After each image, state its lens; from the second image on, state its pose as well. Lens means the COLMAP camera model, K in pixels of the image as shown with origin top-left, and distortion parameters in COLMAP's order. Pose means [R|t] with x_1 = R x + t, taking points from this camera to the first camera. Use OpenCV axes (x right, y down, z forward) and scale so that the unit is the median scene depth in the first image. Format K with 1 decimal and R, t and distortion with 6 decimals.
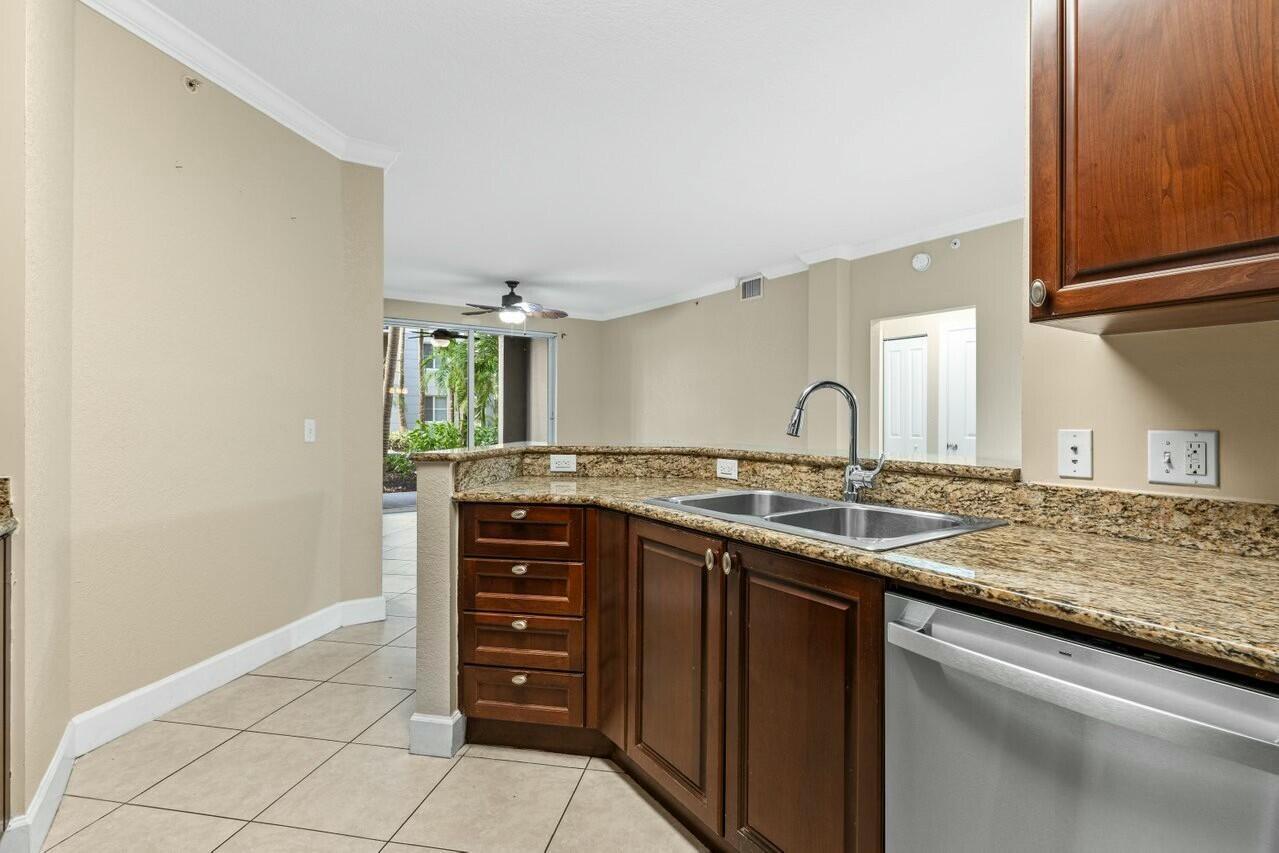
lens RADIAL K [[614.9, 0, 639.1], [0, 614.9, 418.9], [0, 0, 1]] dist [-0.000185, -0.000033]
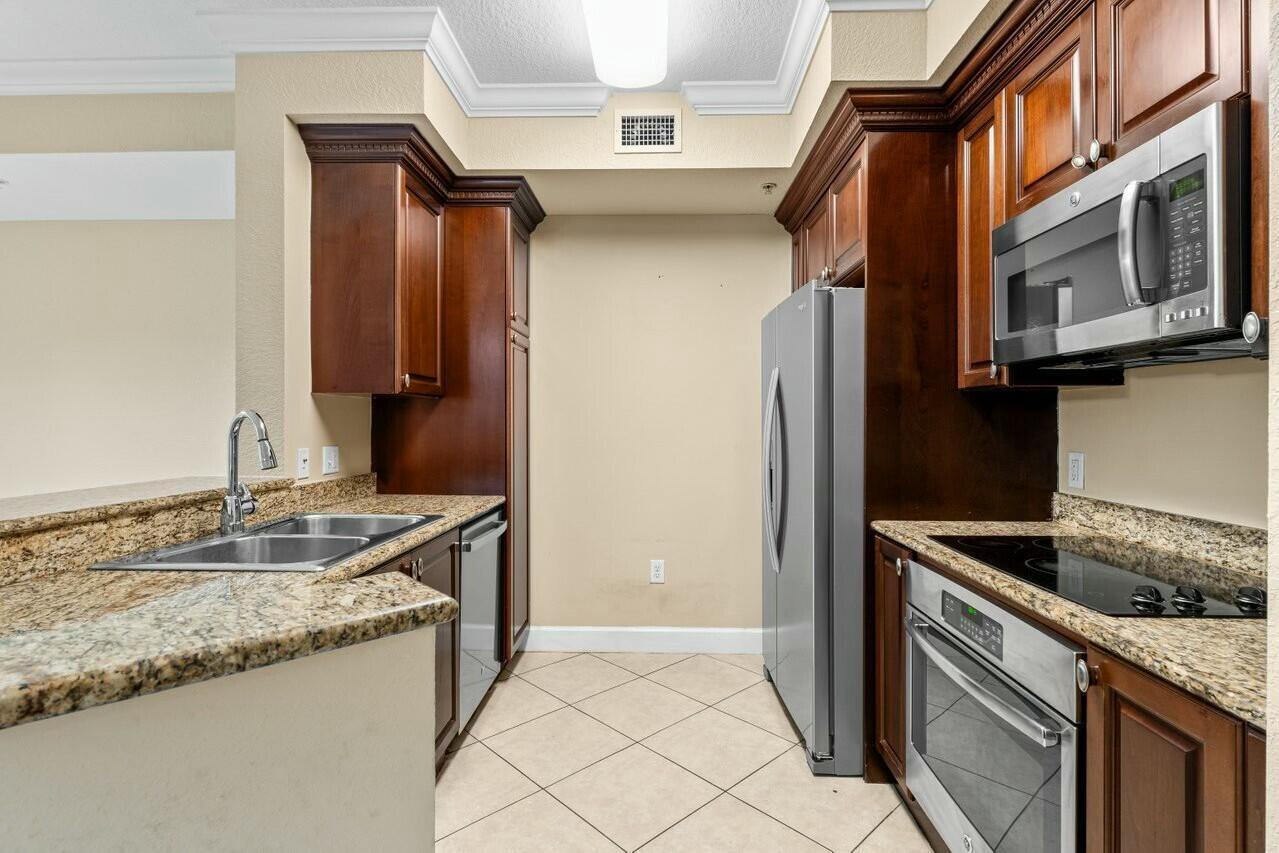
lens RADIAL K [[621.0, 0, 641.7], [0, 621.0, 420.0], [0, 0, 1]] dist [-0.004117, -0.000944]
pose [[-0.812266, -0.001751, 0.583284, -0.690706], [-0.000465, 0.999997, 0.002354, -0.043913], [-0.583287, 0.001641, -0.812265, 1.295563]]
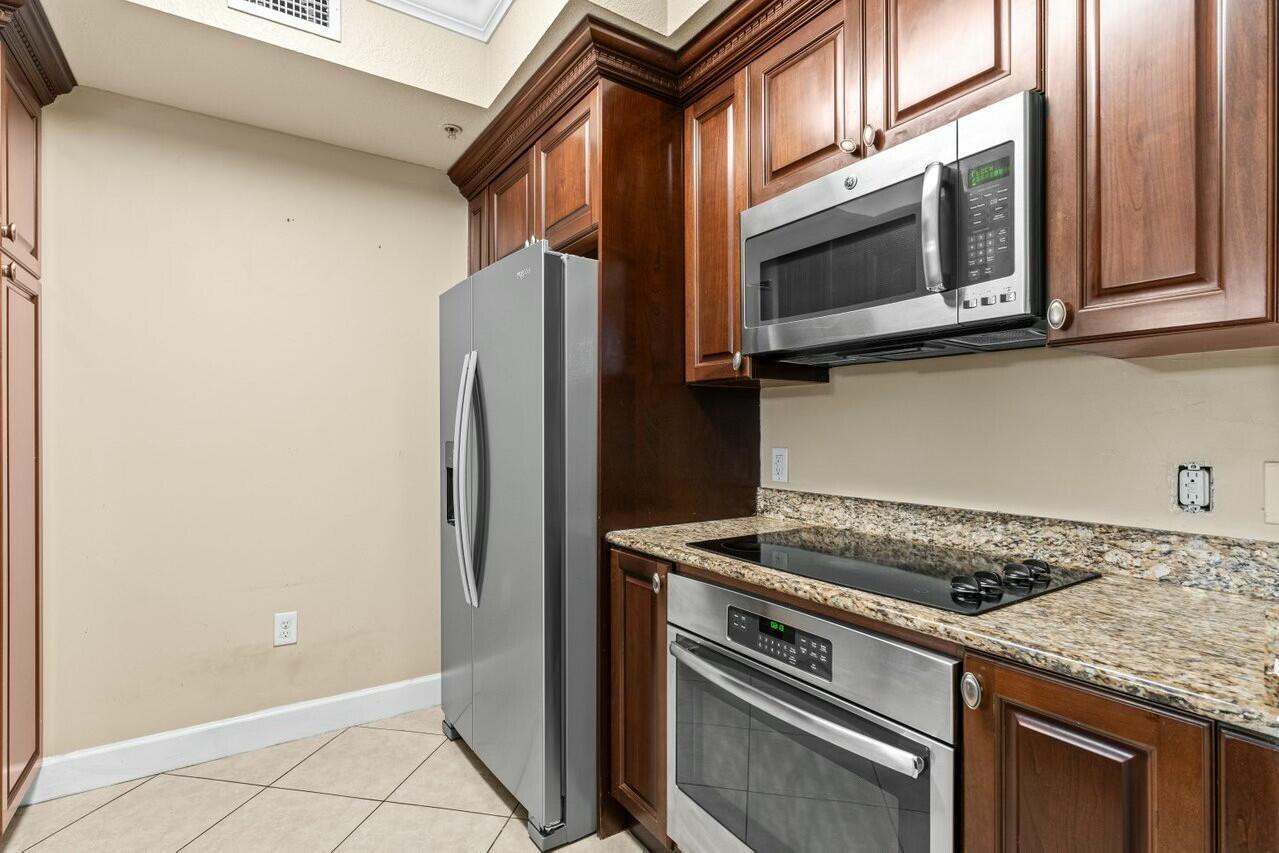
lens RADIAL K [[618.8, 0, 643.6], [0, 618.8, 430.6], [0, 0, 1]] dist [-0.001257, -0.000126]
pose [[-0.999999, -0.001455, 0.000913, -0.448189], [-0.001452, 0.999994, 0.003011, -0.021099], [-0.000917, 0.003010, -0.999995, 1.113619]]
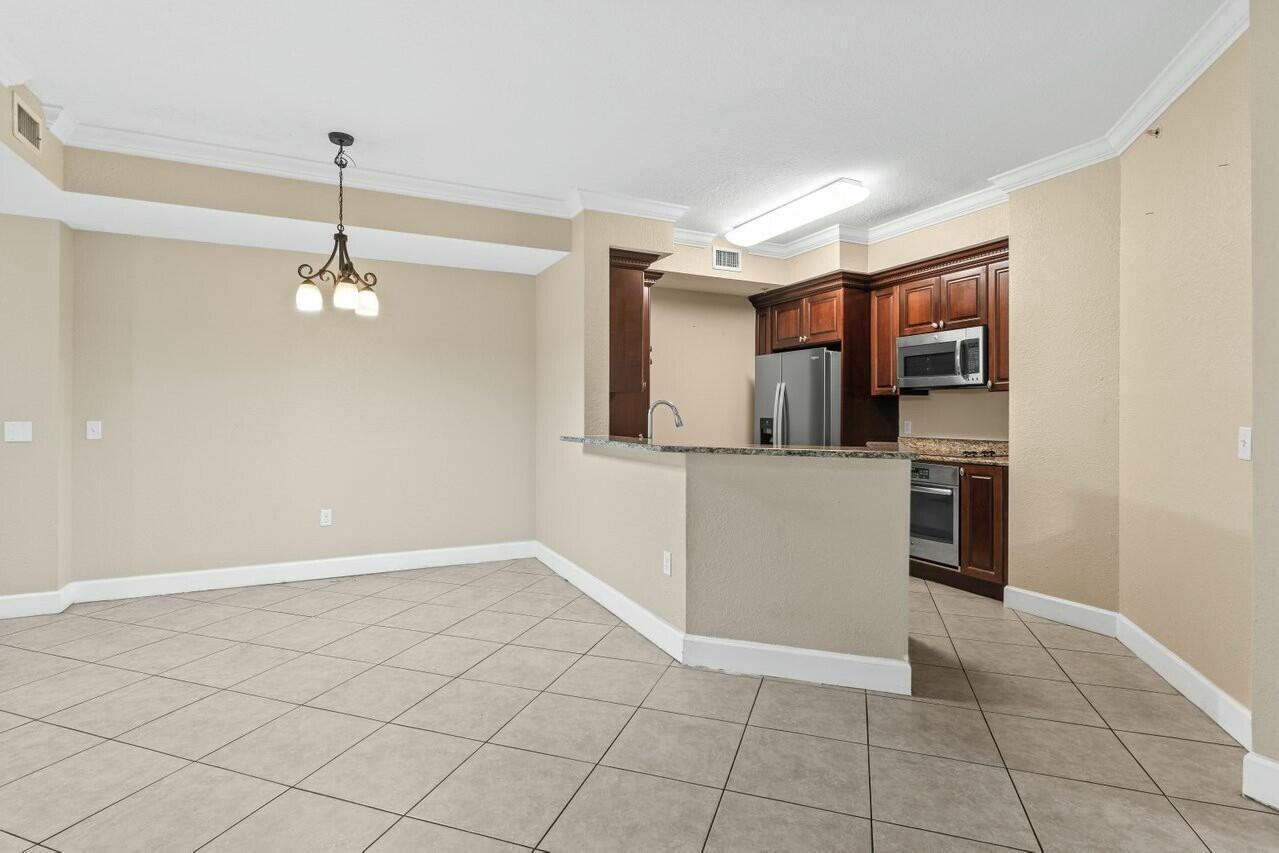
lens RADIAL K [[623.4, 0, 641.7], [0, 623.4, 402.3], [0, 0, 1]] dist [0.002781, 0.000019]
pose [[-0.989974, -0.005542, 0.141138, 0.065052], [-0.007860, 0.999843, -0.015874, -0.015817], [-0.141027, -0.016825, -0.989863, 2.840493]]
